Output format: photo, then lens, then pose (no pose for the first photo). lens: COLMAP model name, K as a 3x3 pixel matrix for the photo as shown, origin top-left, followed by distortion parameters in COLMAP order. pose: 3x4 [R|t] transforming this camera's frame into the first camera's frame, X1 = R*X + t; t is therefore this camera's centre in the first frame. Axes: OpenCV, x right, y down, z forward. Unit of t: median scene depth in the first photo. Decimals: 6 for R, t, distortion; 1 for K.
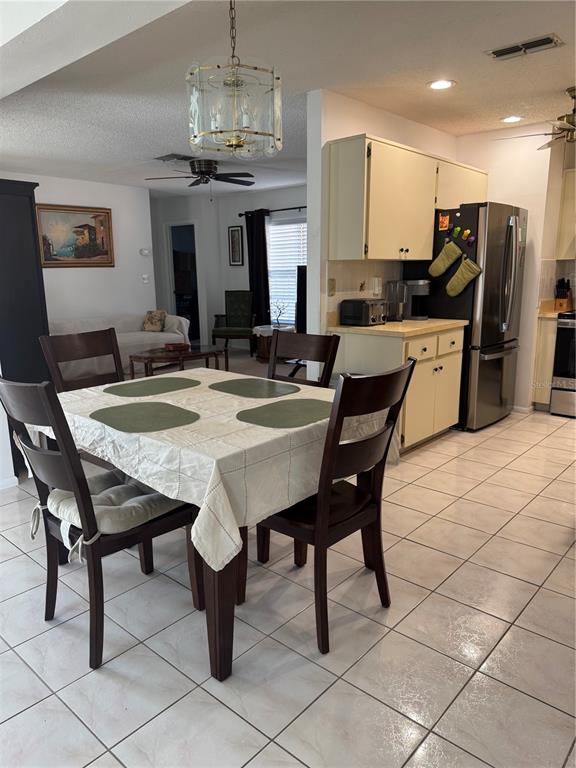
lens RADIAL K [[545.1, 0, 282.1], [0, 545.1, 389.5], [0, 0, 1]] dist [0.068887, -0.104097]
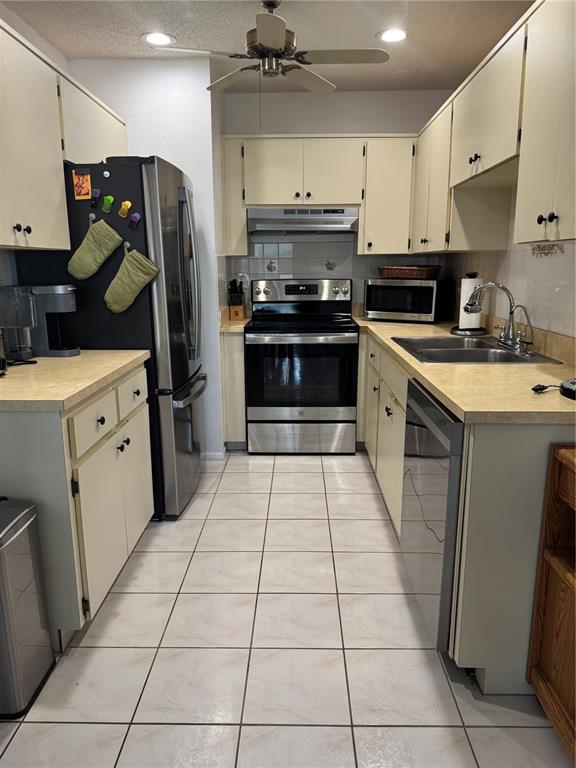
lens RADIAL K [[545.1, 0, 289.8], [0, 545.1, 385.4], [0, 0, 1]] dist [0.068887, -0.104097]
pose [[0.756962, -0.134505, 0.639466, 0.052457], [0.134286, 0.989720, 0.049218, -0.083770], [-0.639512, 0.048615, 0.767242, 0.374803]]
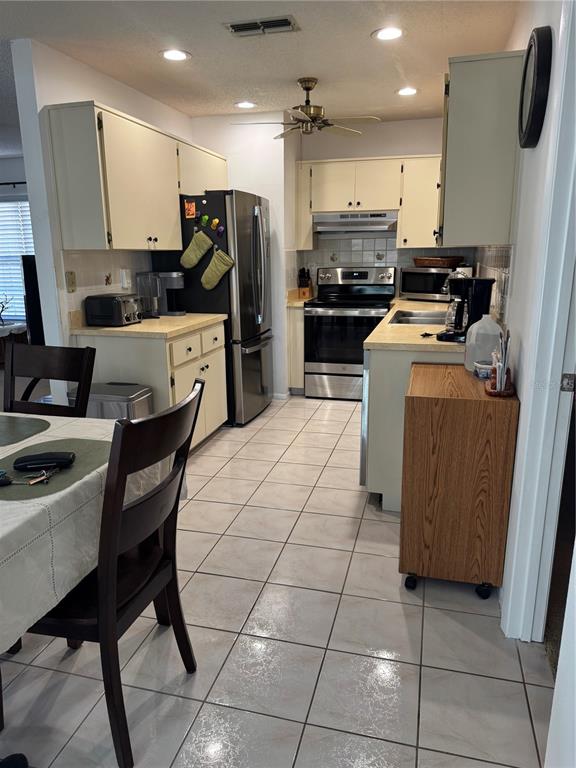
lens RADIAL K [[545.1, 0, 289.9], [0, 545.1, 391.5], [0, 0, 1]] dist [0.068887, -0.104097]
pose [[0.890169, -0.110551, 0.442015, -0.002184], [0.095590, 0.993841, 0.056060, -0.029170], [-0.445490, -0.007651, 0.895254, 0.076766]]
